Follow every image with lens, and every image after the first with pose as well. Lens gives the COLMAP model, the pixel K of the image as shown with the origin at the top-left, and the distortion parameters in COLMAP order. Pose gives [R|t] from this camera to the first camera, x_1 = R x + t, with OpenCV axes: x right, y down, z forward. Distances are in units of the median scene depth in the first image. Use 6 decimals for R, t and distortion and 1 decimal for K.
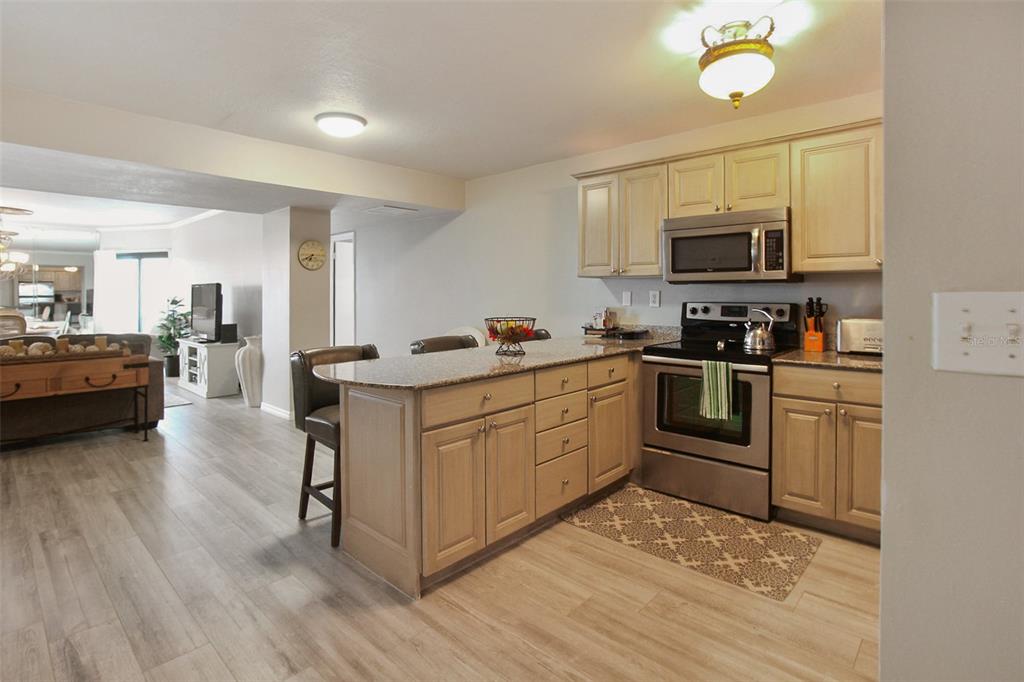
lens RADIAL K [[503.8, 0, 511.9], [0, 503.8, 292.4], [0, 0, 1]] dist [-0.029241, 0.016465]
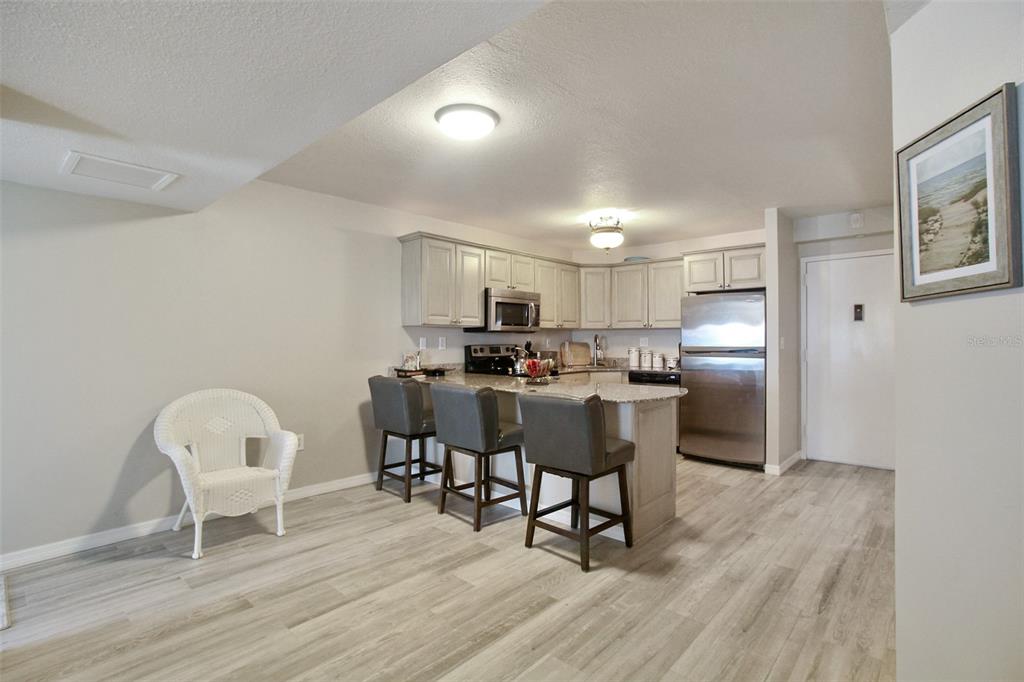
lens RADIAL K [[488.7, 0, 512.0], [0, 488.7, 341.0], [0, 0, 1]] dist [-0.038734, 0.016140]
pose [[-0.008541, 0.005031, 0.999951, -1.577259], [0.006691, 0.999965, -0.004973, 0.023353], [-0.999941, 0.006648, -0.008575, 1.343834]]
